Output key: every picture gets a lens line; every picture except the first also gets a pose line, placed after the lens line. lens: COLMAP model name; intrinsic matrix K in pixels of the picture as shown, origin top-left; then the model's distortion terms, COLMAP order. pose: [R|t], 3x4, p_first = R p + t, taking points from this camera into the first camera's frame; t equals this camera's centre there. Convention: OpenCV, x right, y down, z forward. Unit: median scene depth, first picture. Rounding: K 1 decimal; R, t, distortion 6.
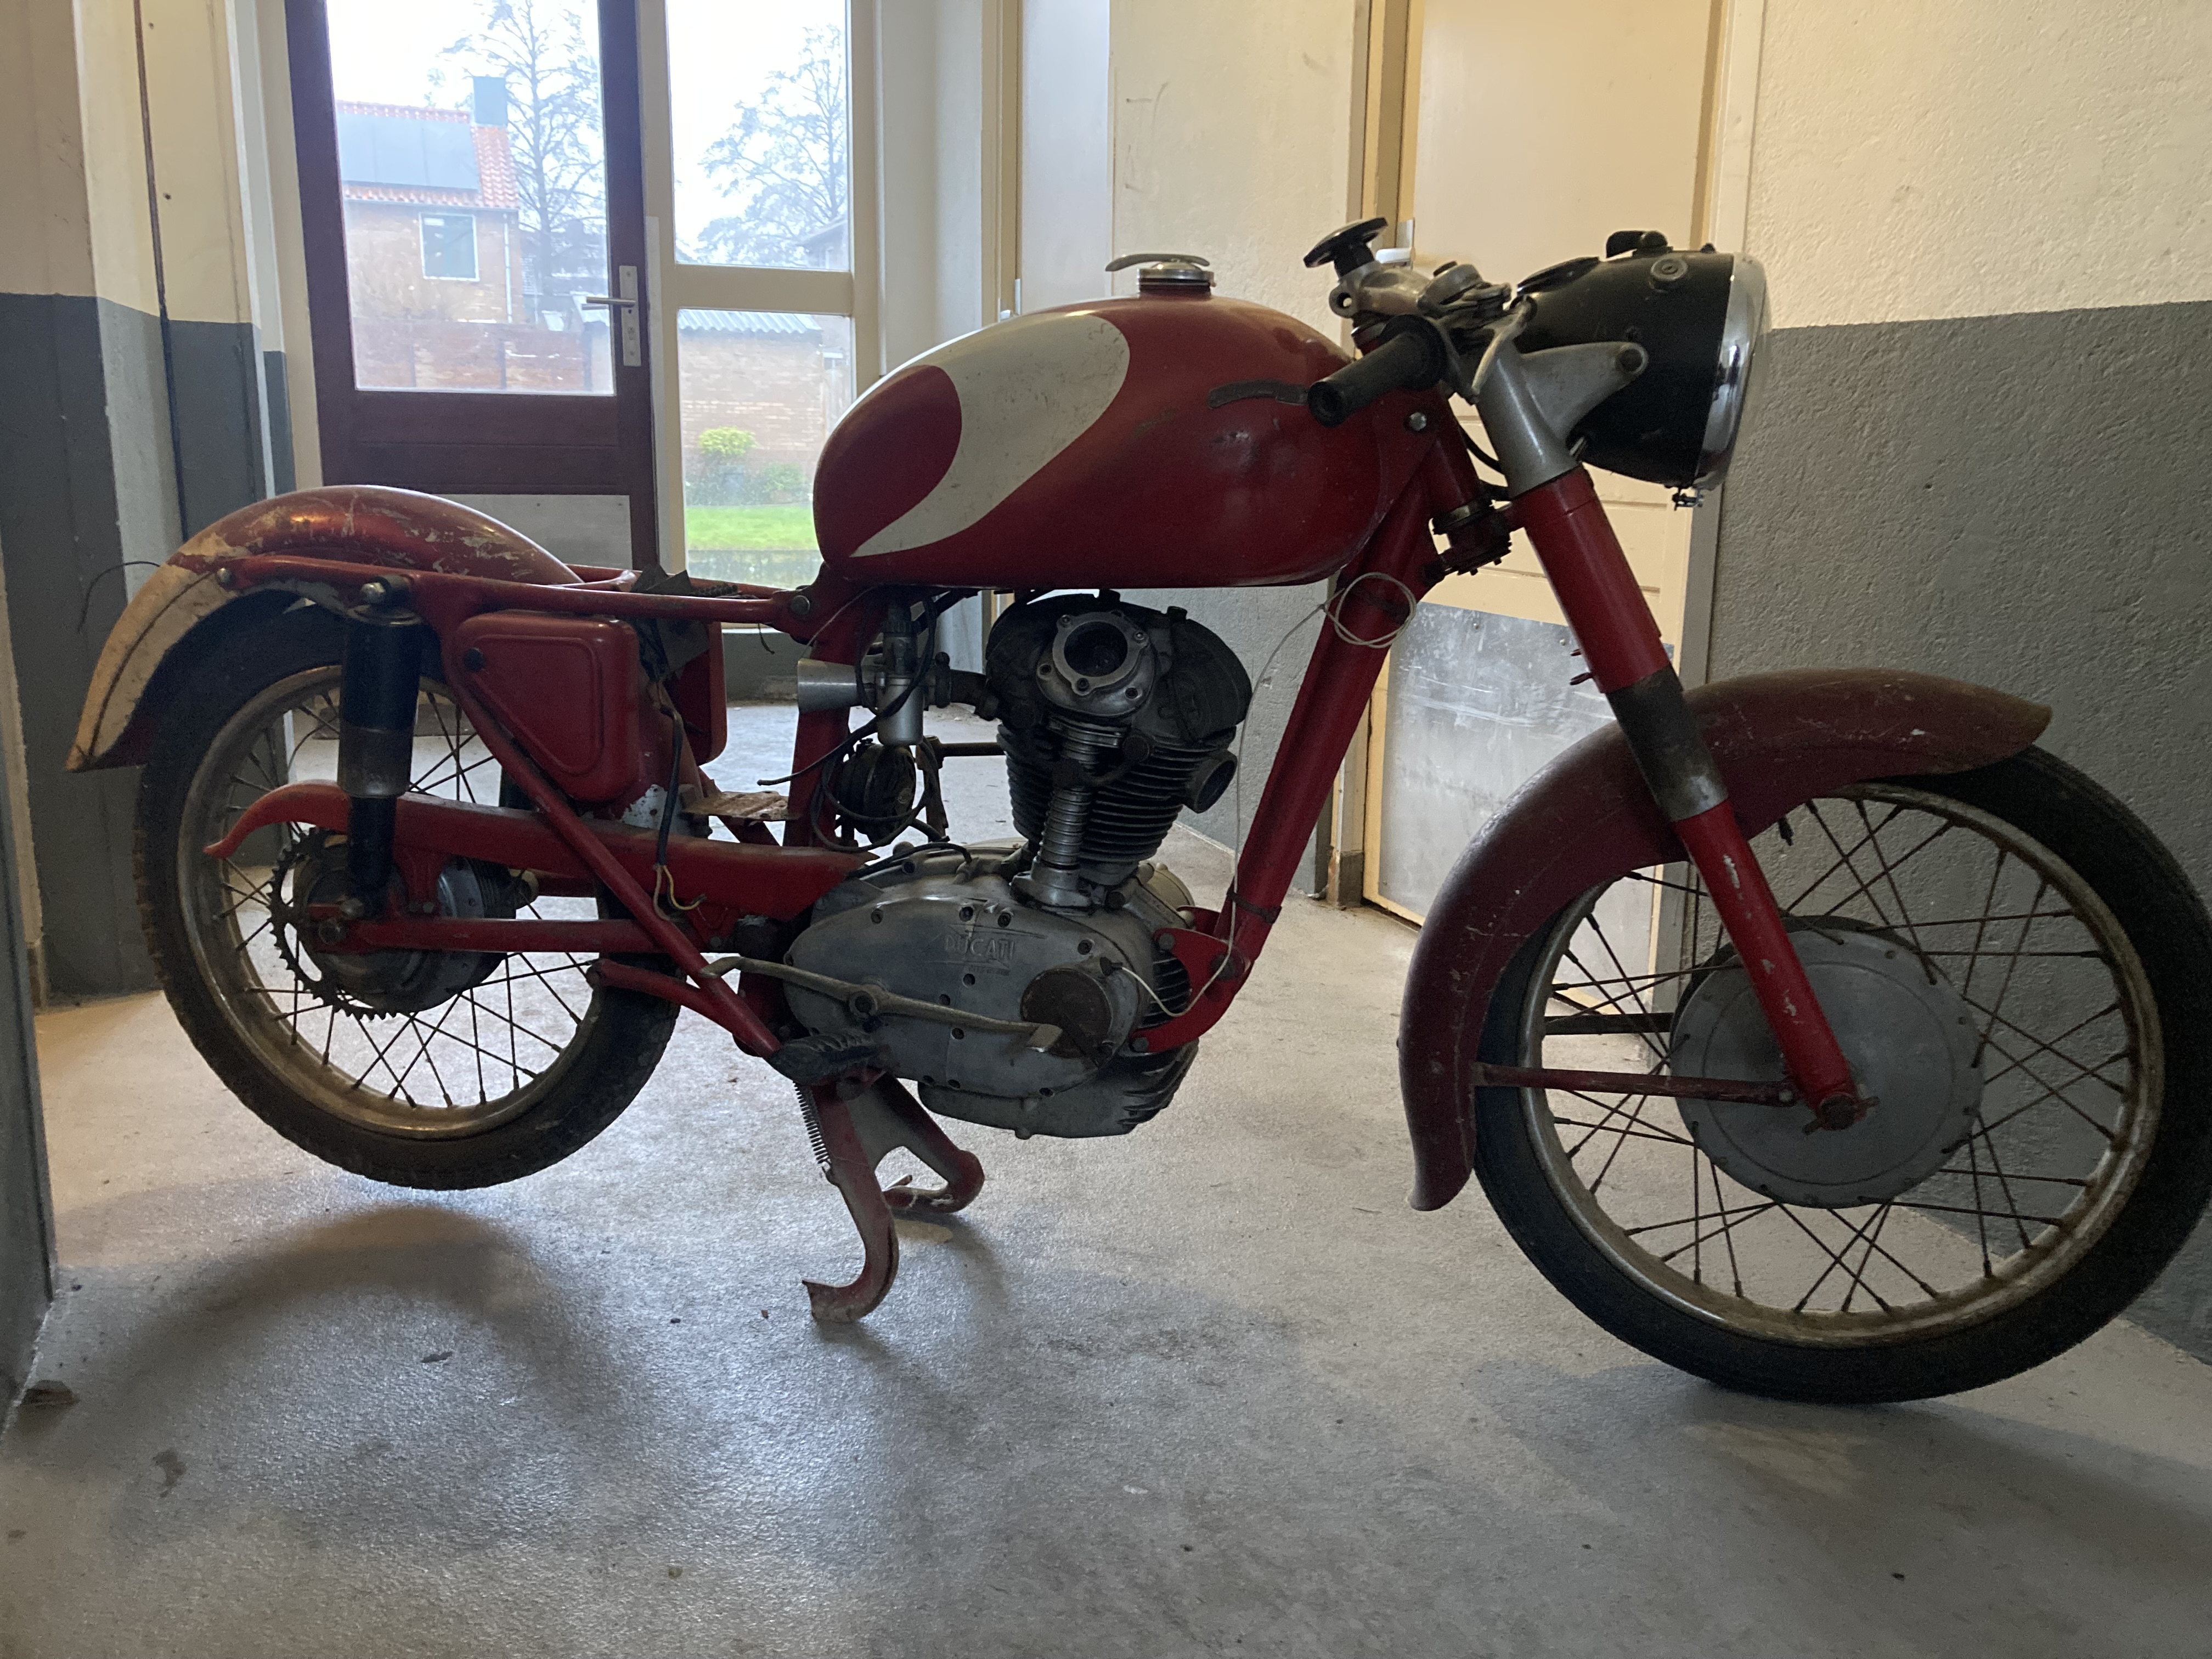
lens RADIAL K [[1844.0, 0, 1116.4], [0, 1844.0, 834.3], [0, 0, 1]] dist [0.003607, 0.000964]
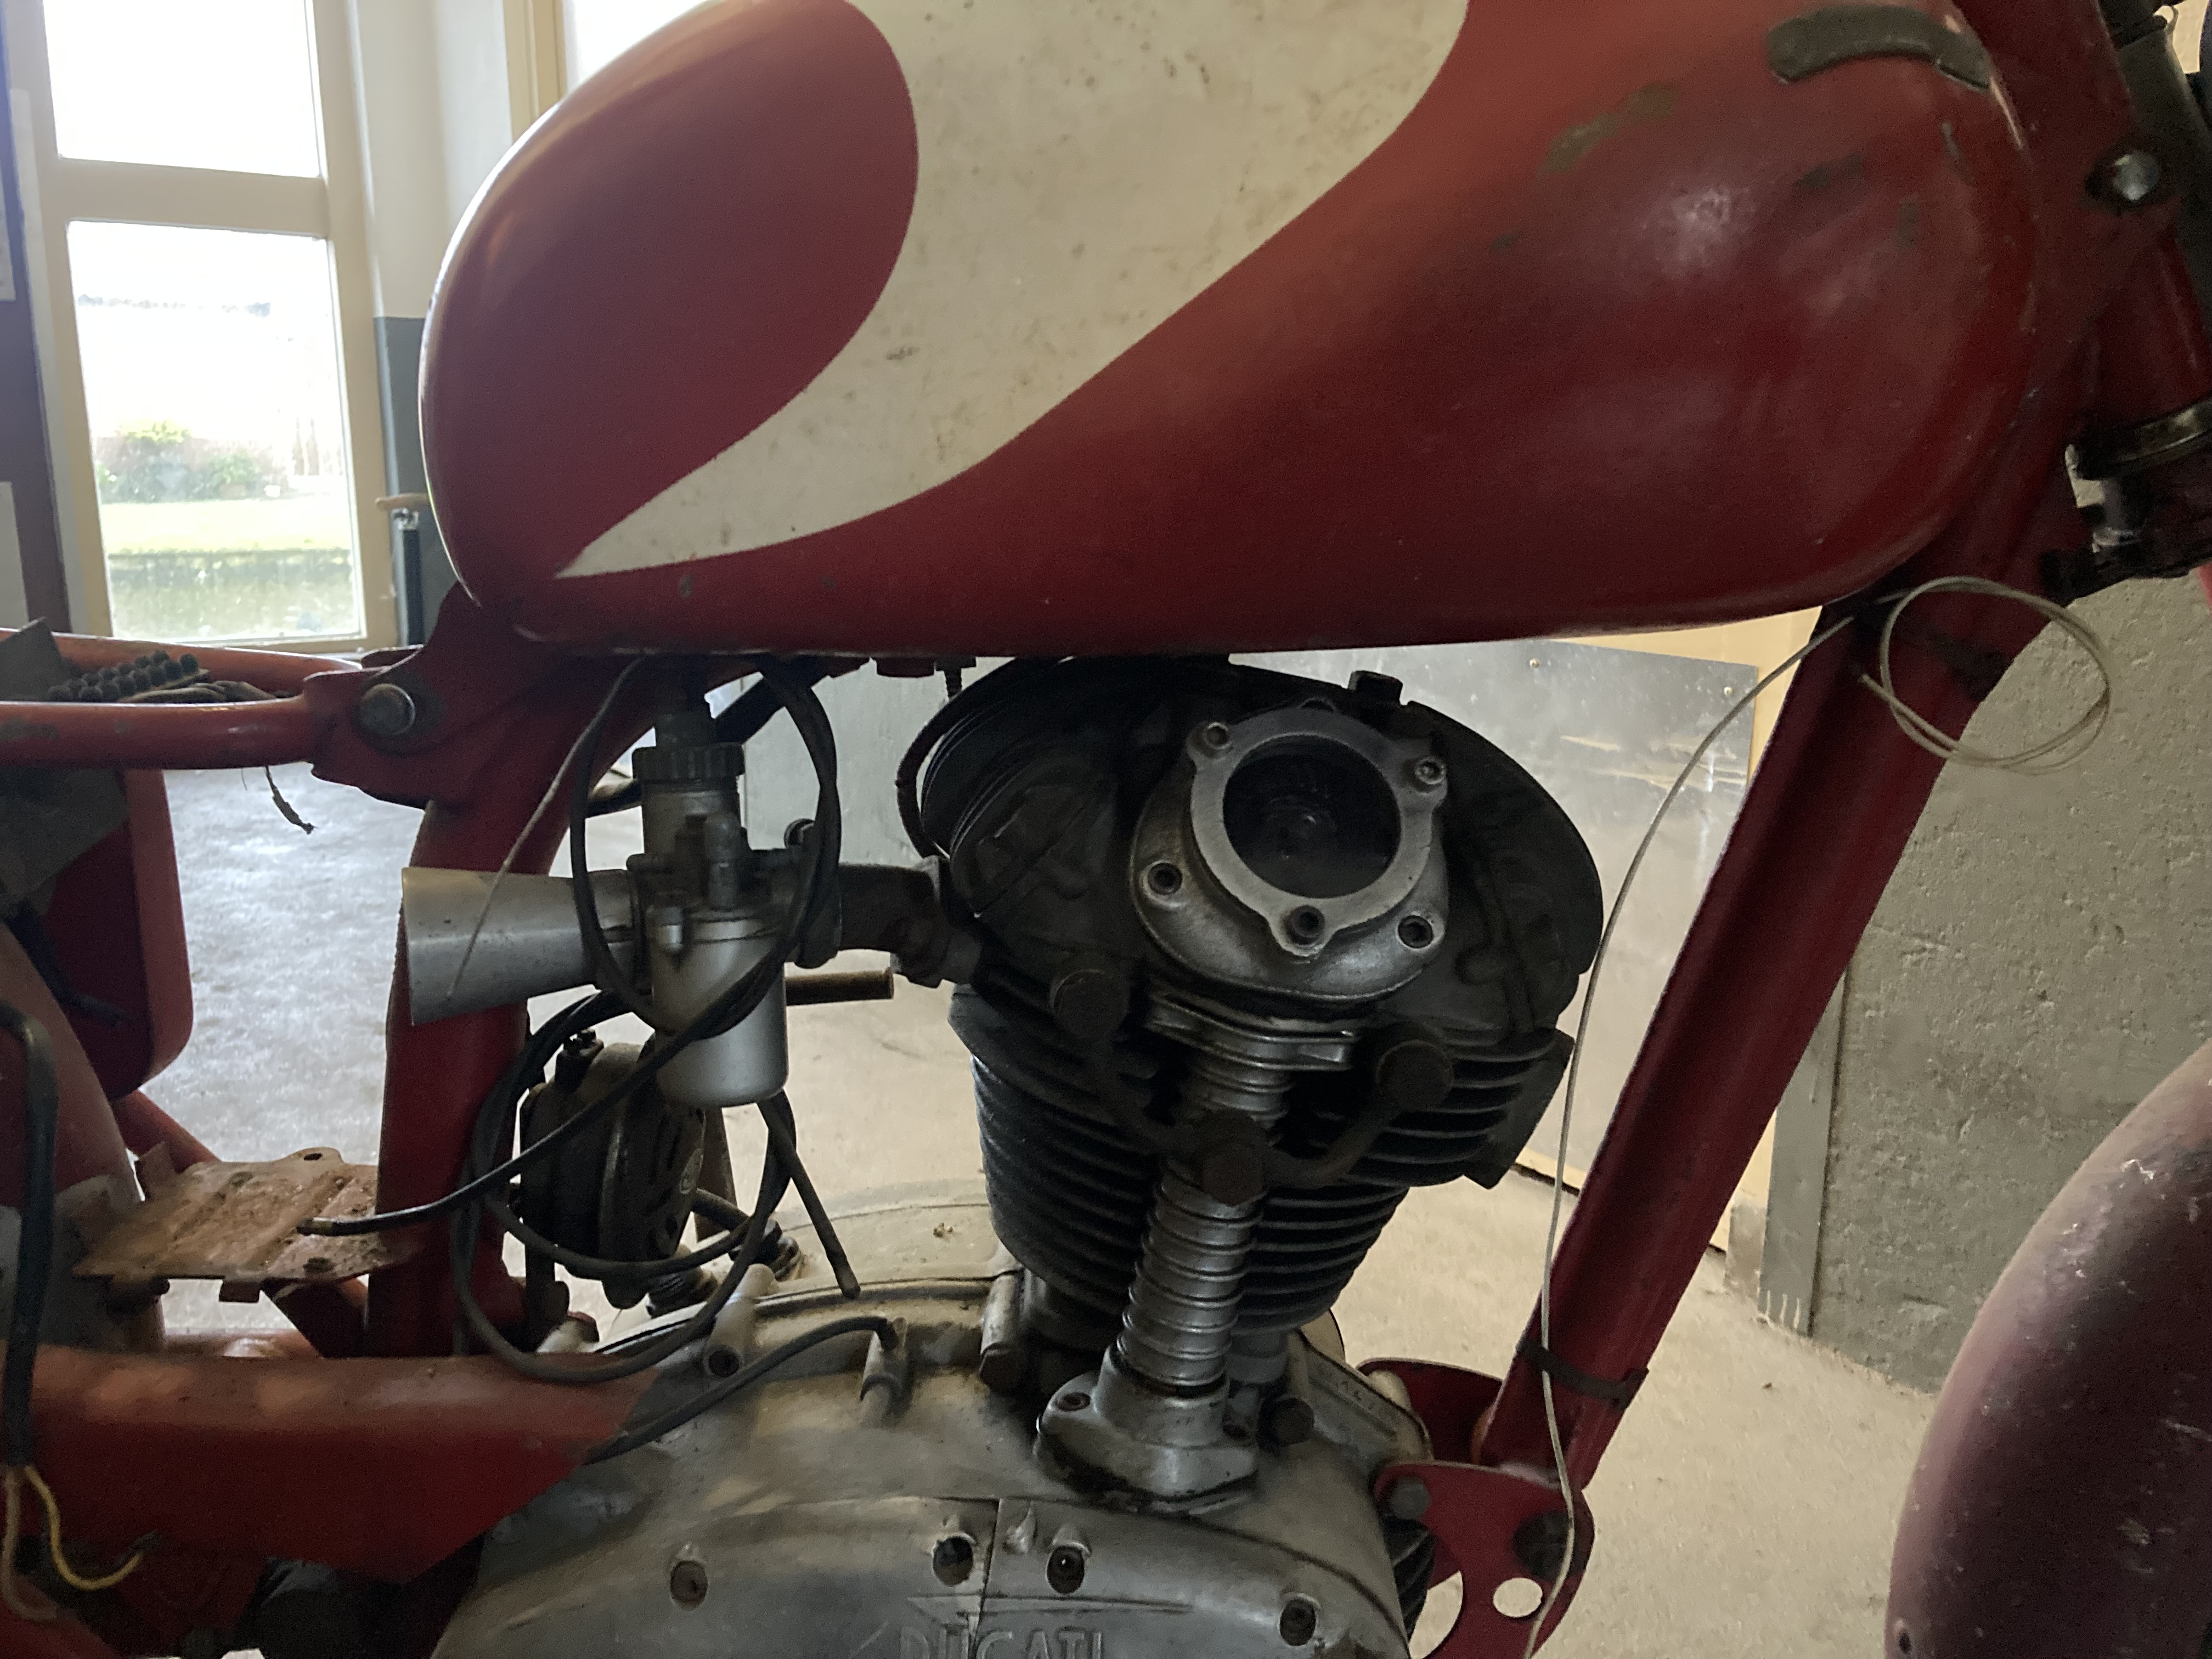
lens RADIAL K [[1844.0, 0, 1089.8], [0, 1844.0, 814.6], [0, 0, 1]] dist [0.003607, 0.000964]
pose [[0.967885, -0.063606, 0.243214, -0.131495], [0.064244, 0.997920, 0.005317, -0.099868], [-0.243046, 0.010479, 0.969958, 0.631989]]
